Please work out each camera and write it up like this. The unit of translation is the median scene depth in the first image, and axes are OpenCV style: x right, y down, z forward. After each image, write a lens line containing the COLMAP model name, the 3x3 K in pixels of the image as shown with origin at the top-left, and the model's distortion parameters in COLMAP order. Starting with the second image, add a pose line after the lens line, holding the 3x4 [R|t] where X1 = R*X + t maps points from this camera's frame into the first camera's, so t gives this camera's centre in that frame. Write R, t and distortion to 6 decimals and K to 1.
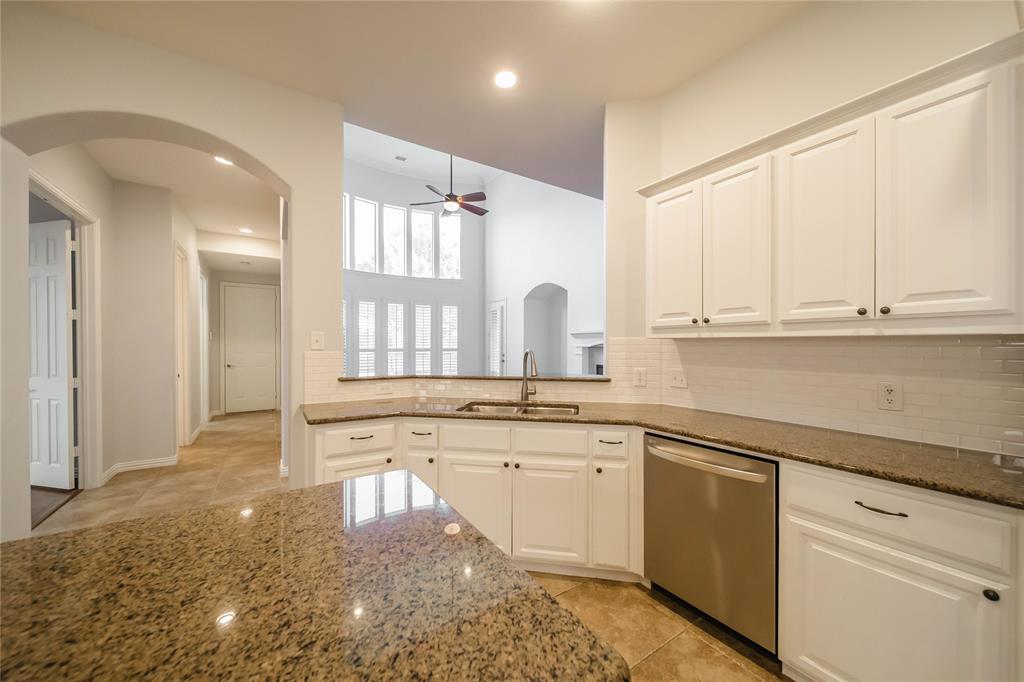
lens RADIAL K [[367.7, 0, 512.2], [0, 367.7, 346.8], [0, 0, 1]] dist [-0.002083, -0.000558]
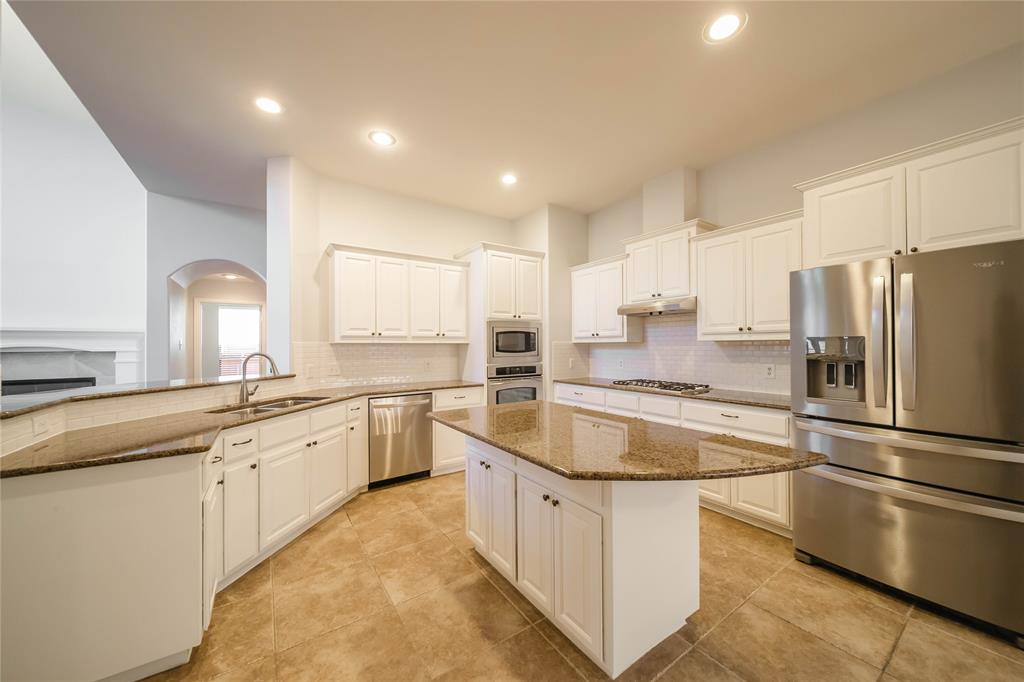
lens RADIAL K [[367.7, 0, 512.0], [0, 367.7, 344.0], [0, 0, 1]] dist [-0.002083, -0.000558]
pose [[-0.009969, 0.001115, 0.999950, -1.125208], [0.011936, 0.999928, -0.000996, -0.008594], [-0.999879, 0.011926, -0.009981, 0.288461]]
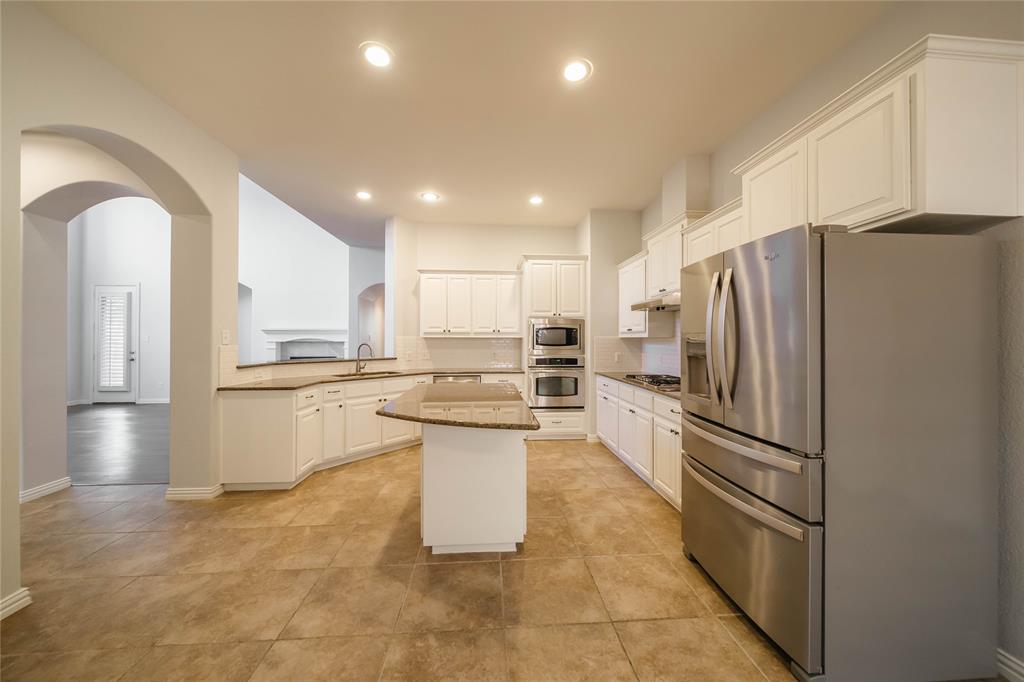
lens RADIAL K [[367.7, 0, 512.8], [0, 367.7, 339.6], [0, 0, 1]] dist [-0.002083, -0.000558]
pose [[0.502695, -0.002127, 0.864461, -1.237916], [0.006138, 0.999981, -0.001108, -0.003742], [-0.864442, 0.005863, 0.502698, -0.572418]]
